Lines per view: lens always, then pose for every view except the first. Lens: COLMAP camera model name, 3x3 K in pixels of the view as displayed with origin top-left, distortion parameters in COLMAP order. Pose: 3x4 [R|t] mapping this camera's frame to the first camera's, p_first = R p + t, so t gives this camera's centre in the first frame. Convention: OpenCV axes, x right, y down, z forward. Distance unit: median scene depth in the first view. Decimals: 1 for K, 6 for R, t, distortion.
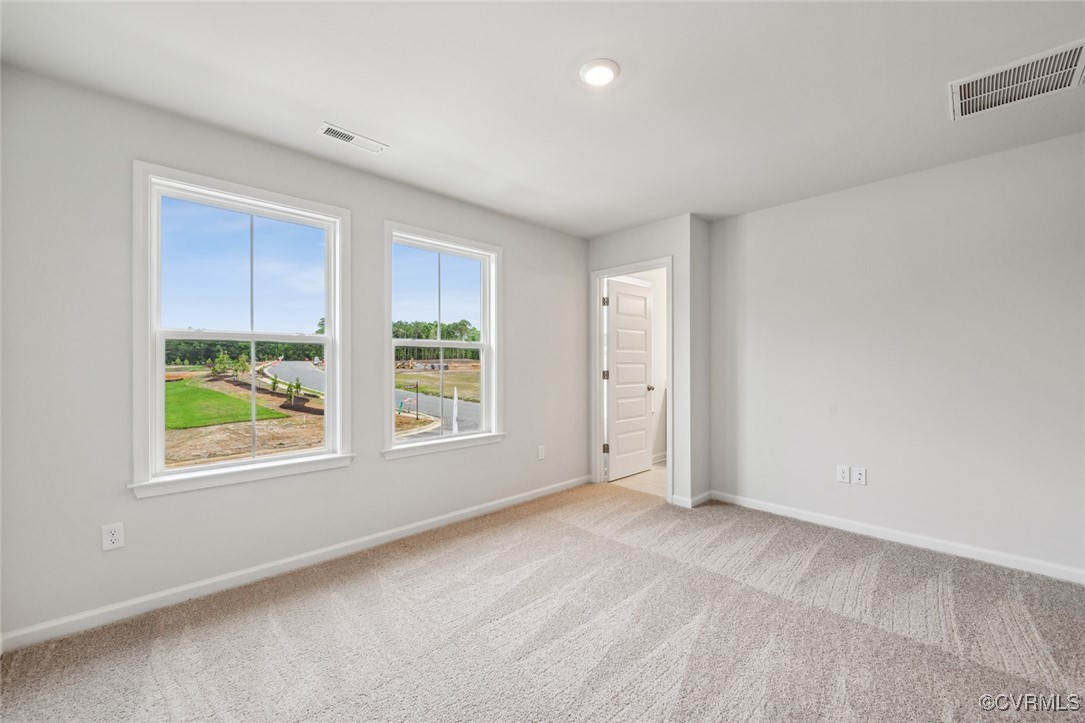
lens RADIAL K [[445.2, 0, 554.5], [0, 445.2, 359.8], [0, 0, 1]] dist [-0.008309, -0.000329]
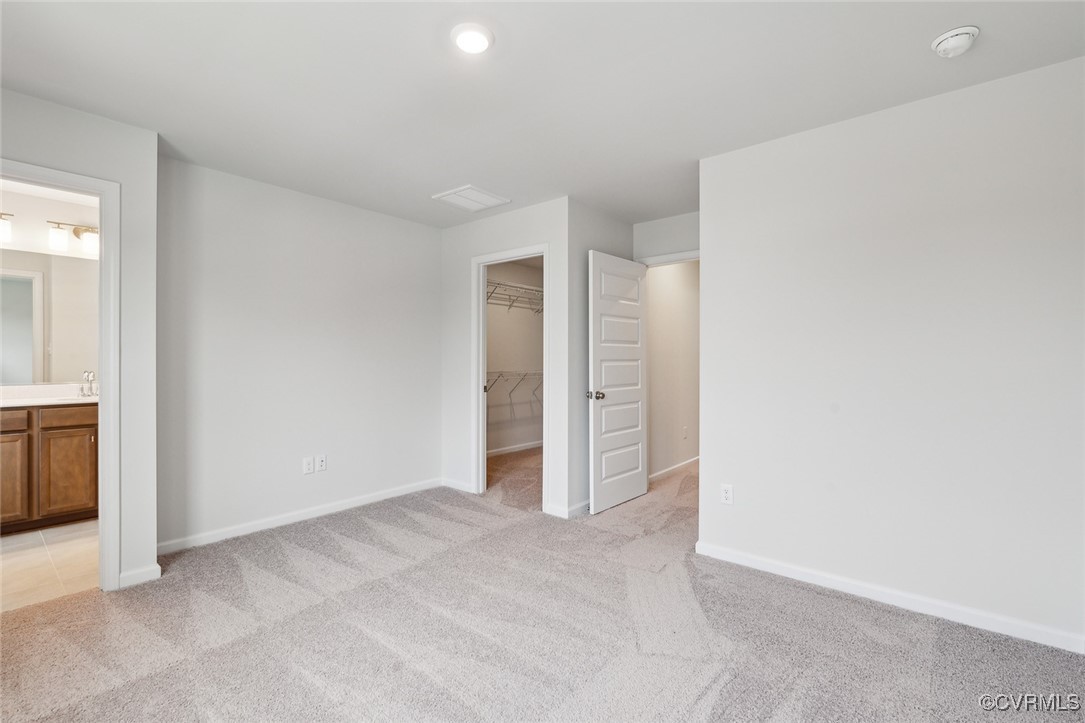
lens RADIAL K [[478.6, 0, 540.3], [0, 478.6, 361.2], [0, 0, 1]] dist [0.004096, -0.004668]
pose [[-0.104150, -0.007126, 0.994536, -0.530325], [-0.009079, 0.999939, 0.006214, -0.000726], [-0.994520, -0.008382, -0.104209, 0.577347]]
